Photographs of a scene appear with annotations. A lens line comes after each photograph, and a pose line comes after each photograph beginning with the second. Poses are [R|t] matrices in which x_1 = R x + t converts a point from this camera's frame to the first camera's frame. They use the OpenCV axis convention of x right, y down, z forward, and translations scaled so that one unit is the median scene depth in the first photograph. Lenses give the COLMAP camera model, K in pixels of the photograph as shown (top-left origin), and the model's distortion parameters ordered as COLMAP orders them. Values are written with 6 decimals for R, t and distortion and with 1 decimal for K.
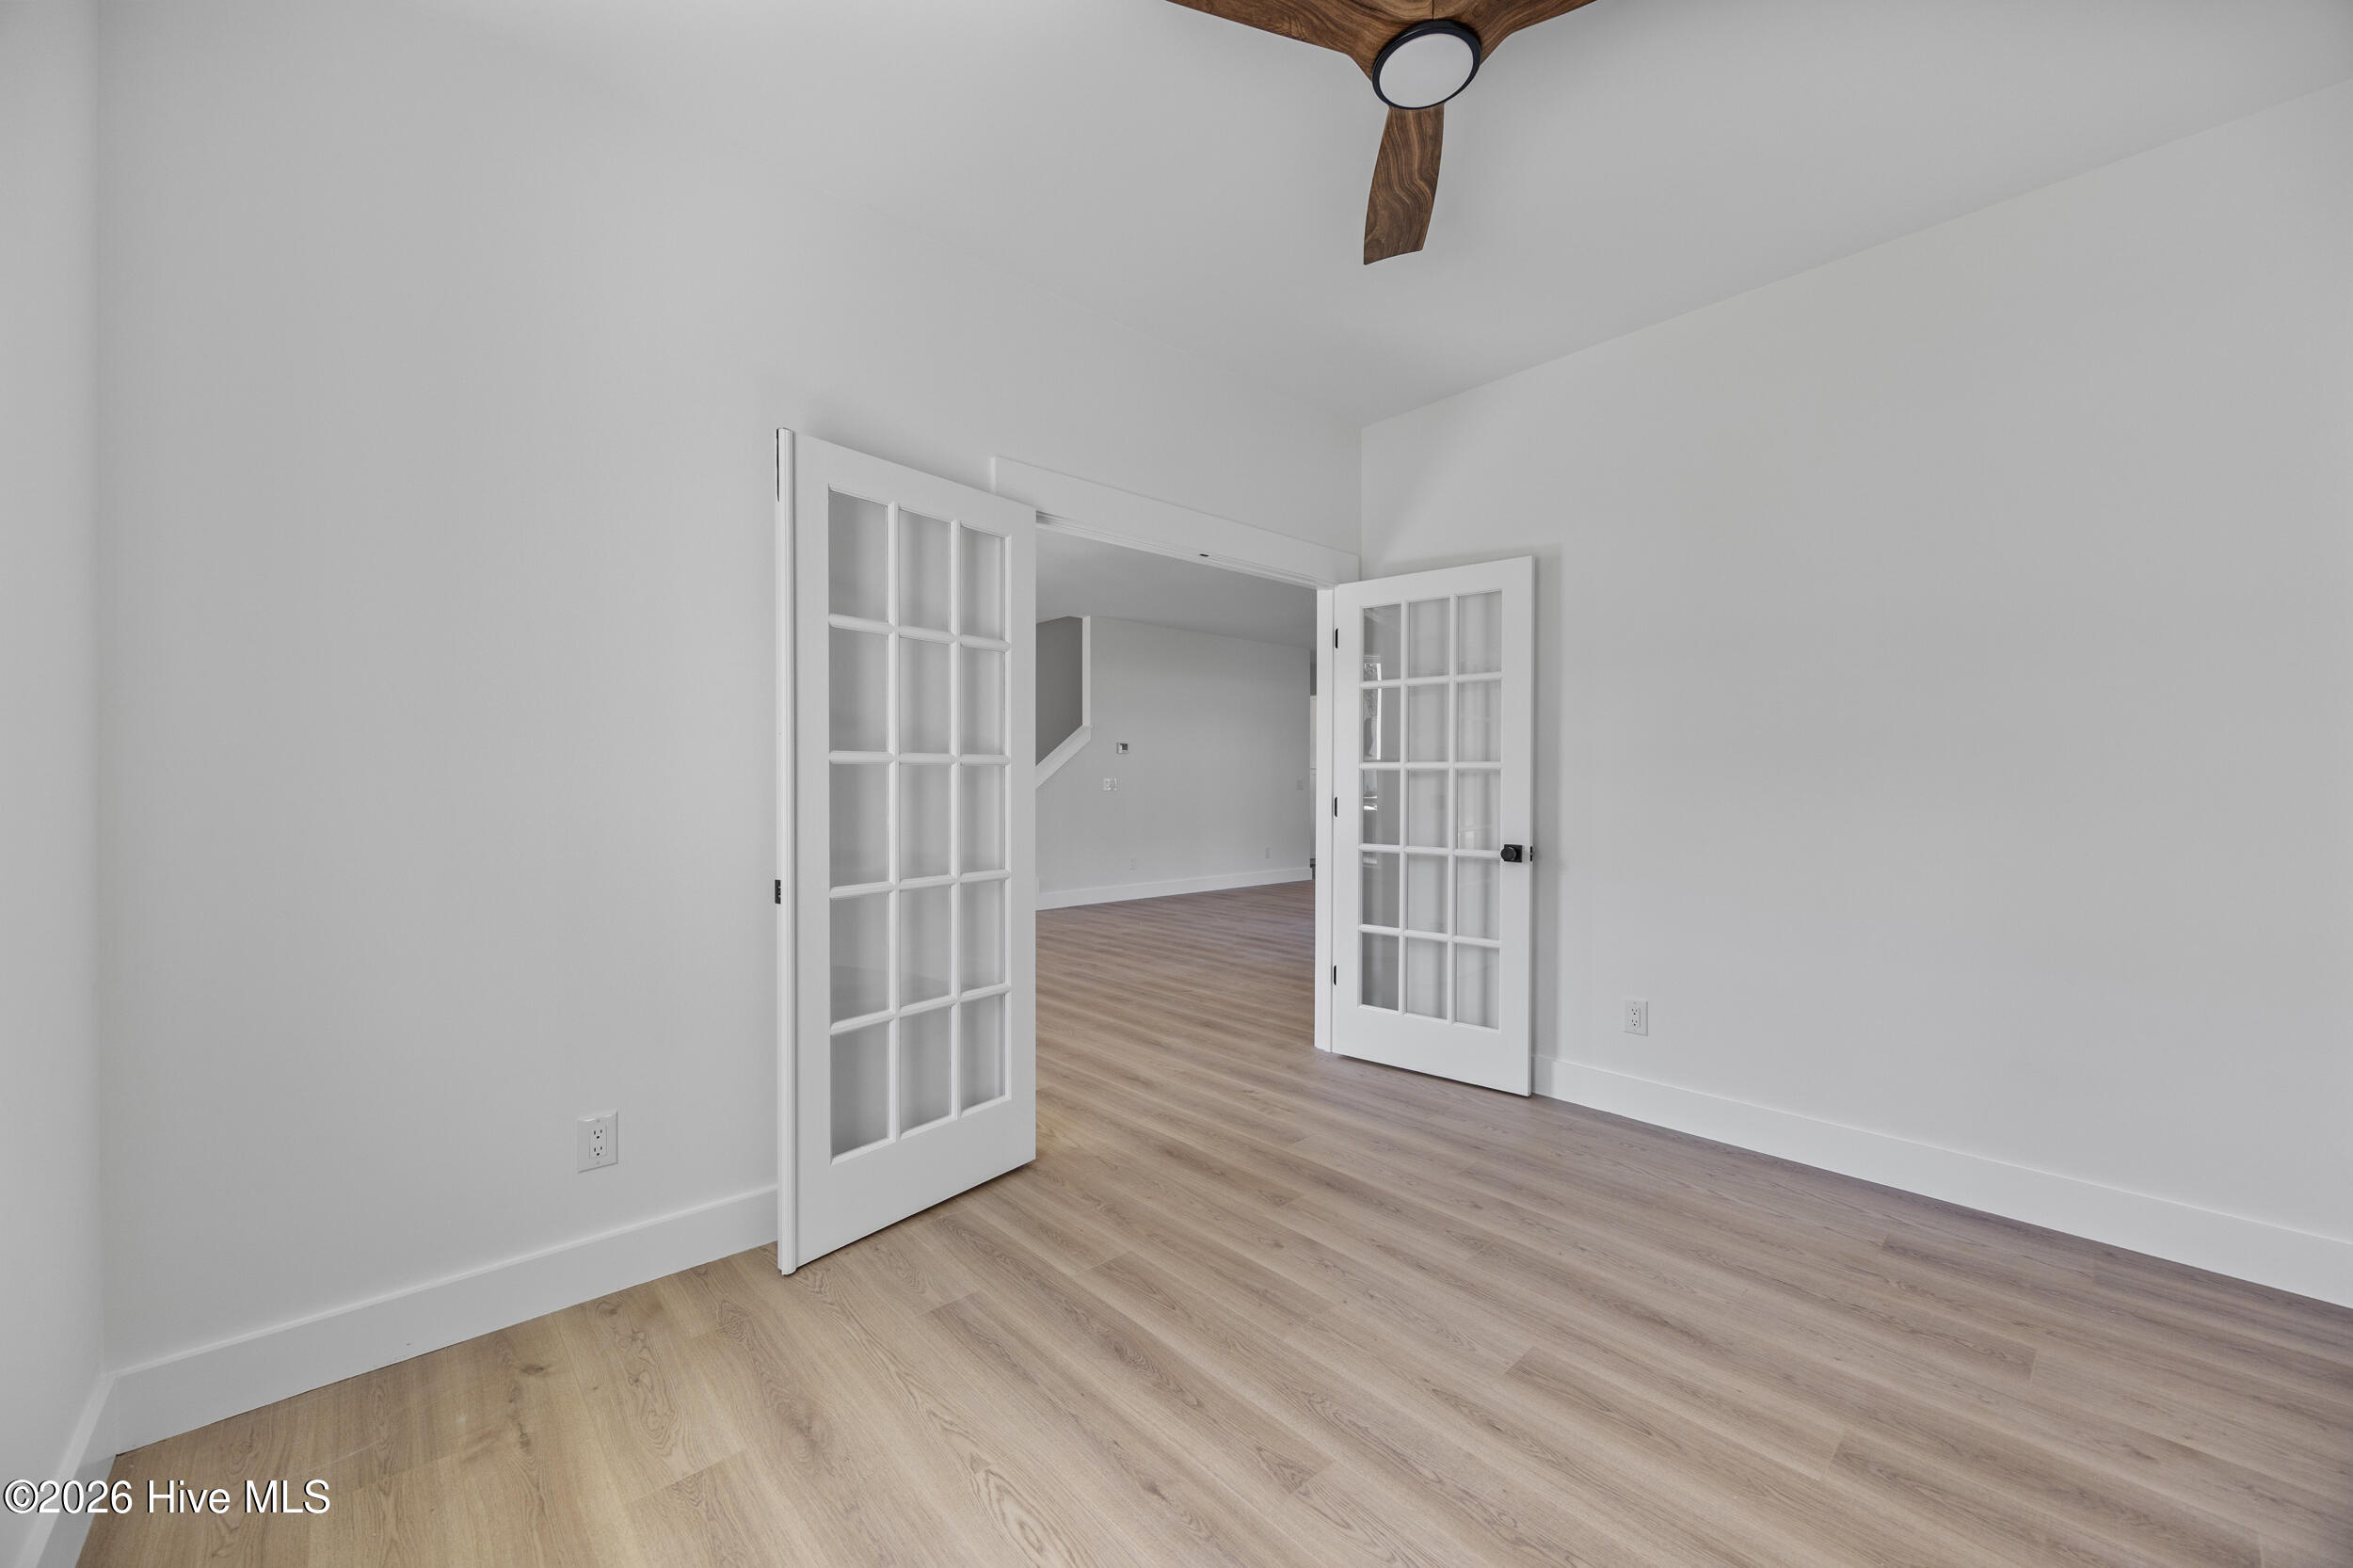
lens RADIAL K [[909.6, 0, 1175.0], [0, 909.6, 787.8], [0, 0, 1]] dist [0.000098, 0.000048]
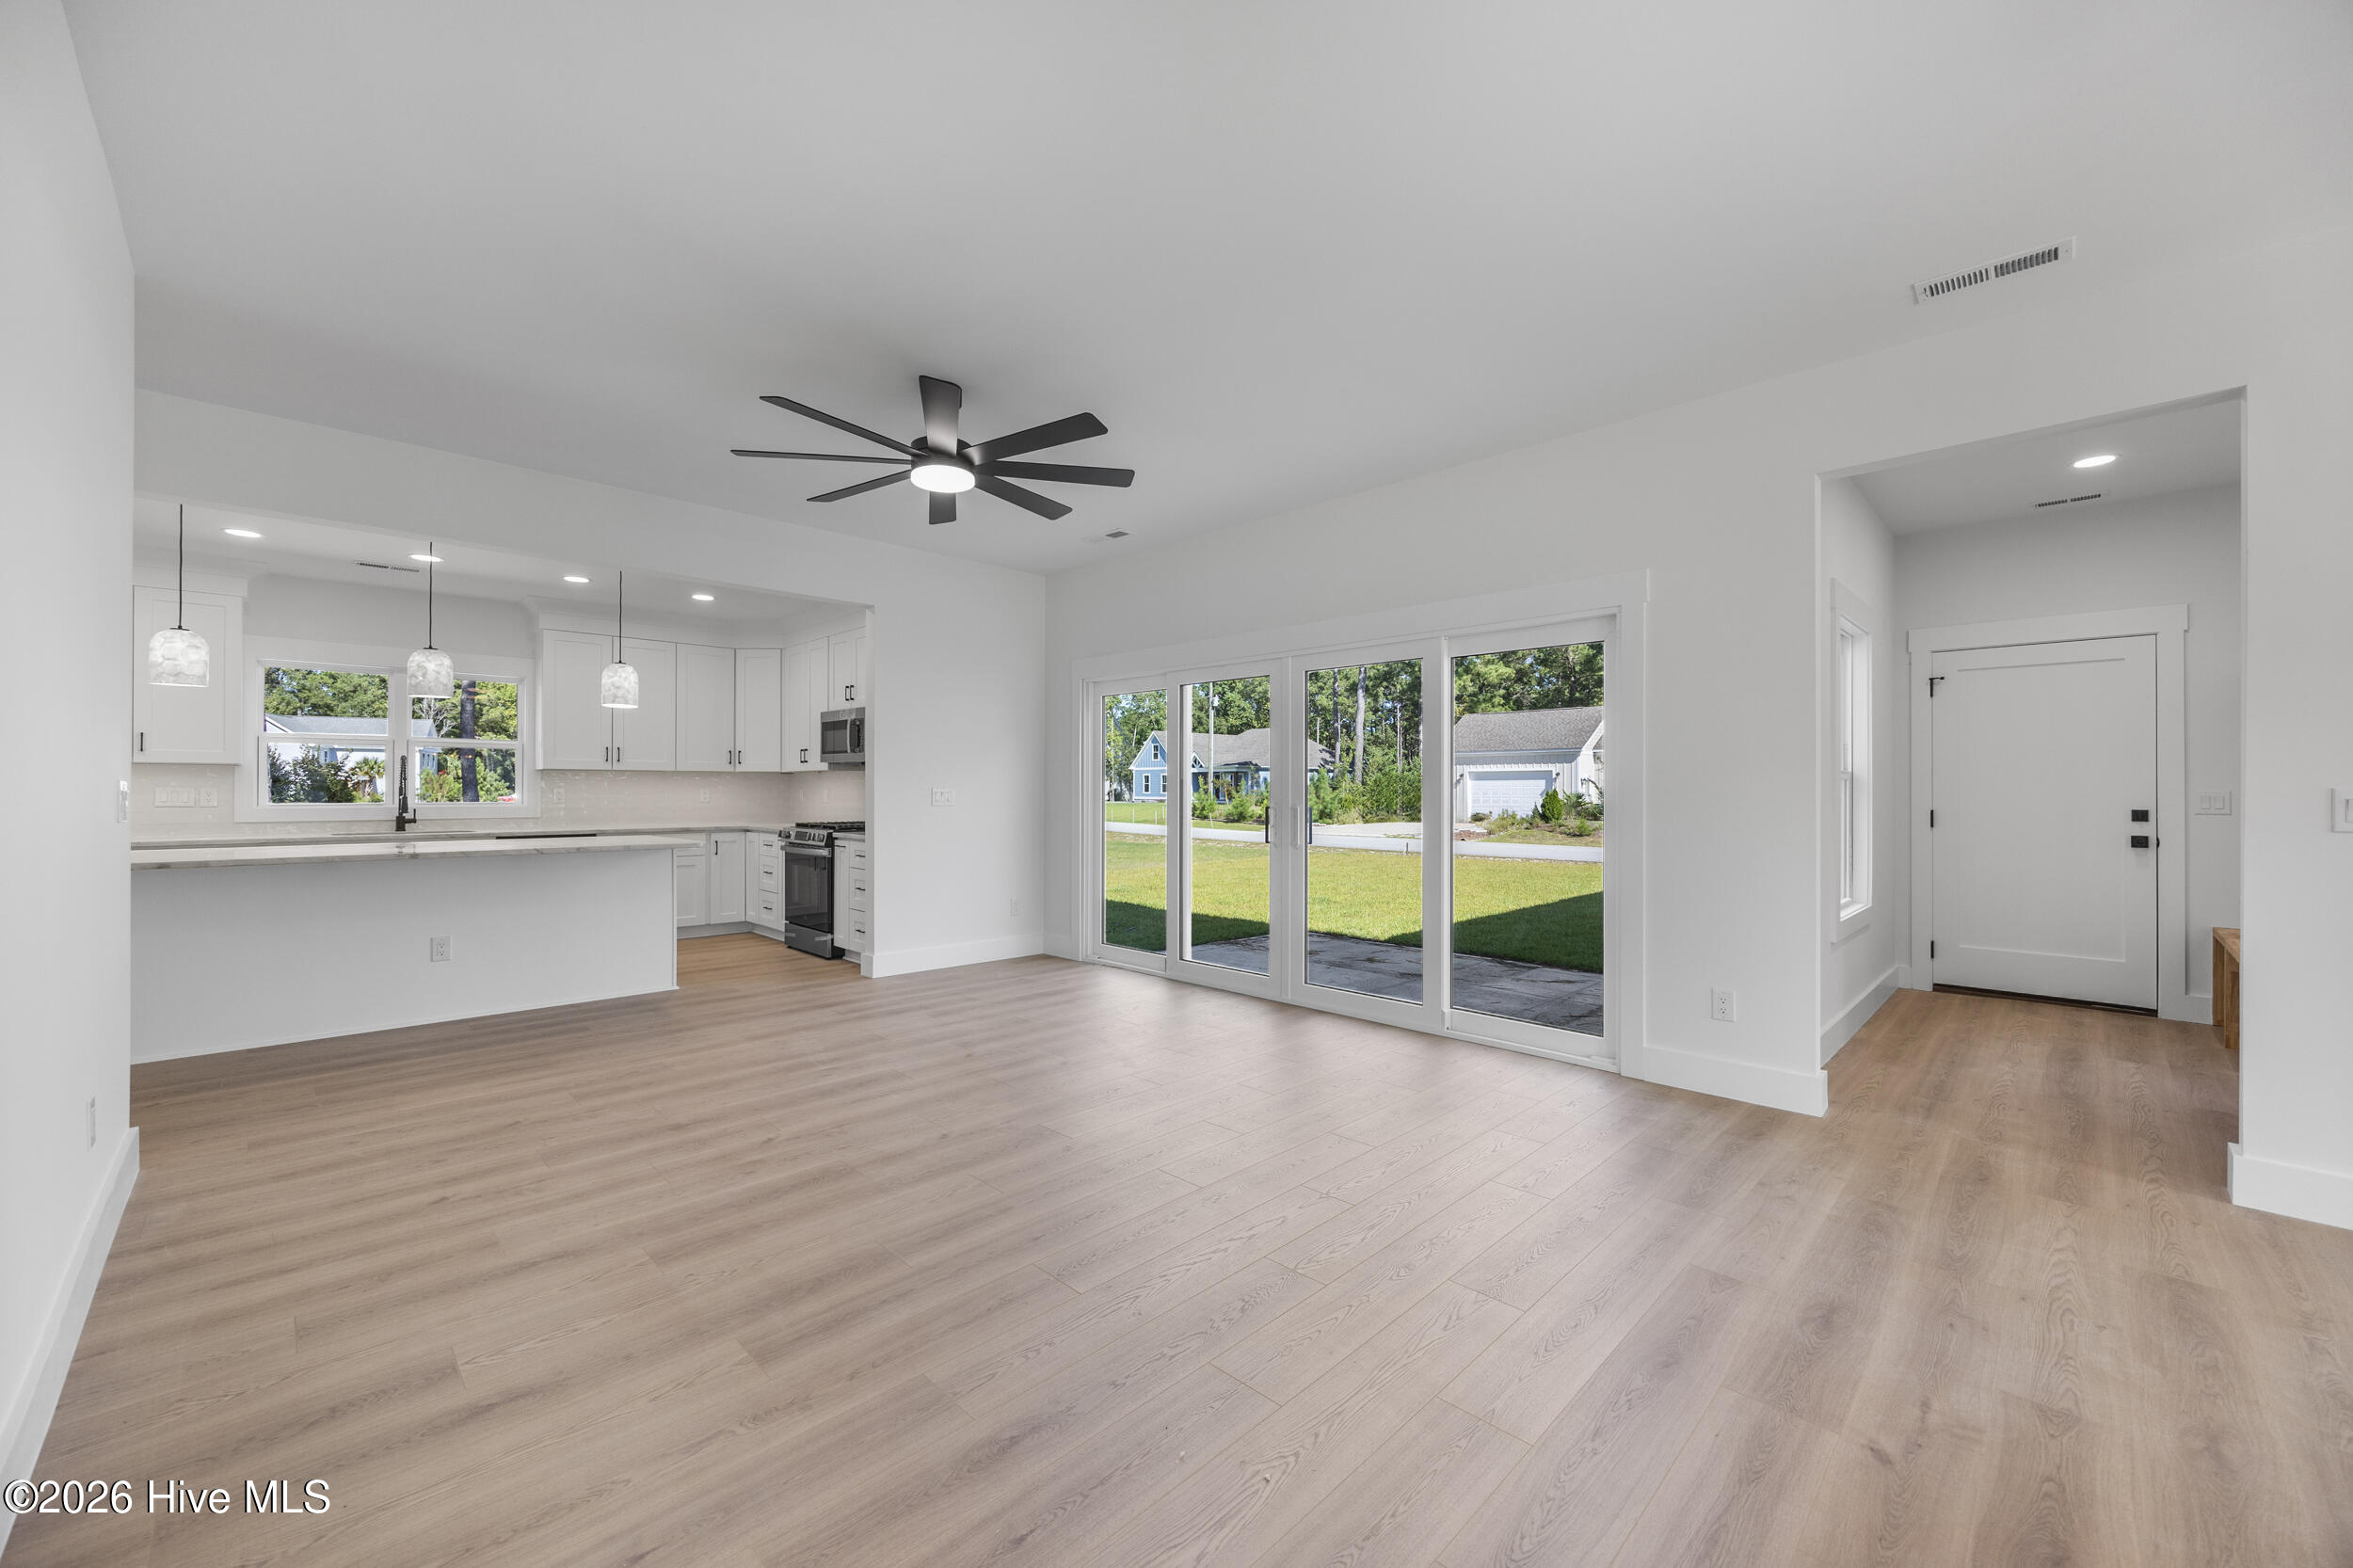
lens RADIAL K [[909.6, 0, 1175.3], [0, 909.6, 784.3], [0, 0, 1]] dist [0.000098, 0.000048]
pose [[-0.056269, 0.000010, 0.998416, -1.692629], [-0.001379, 0.999999, -0.000087, -0.005478], [-0.998415, -0.001382, -0.056269, 1.898447]]
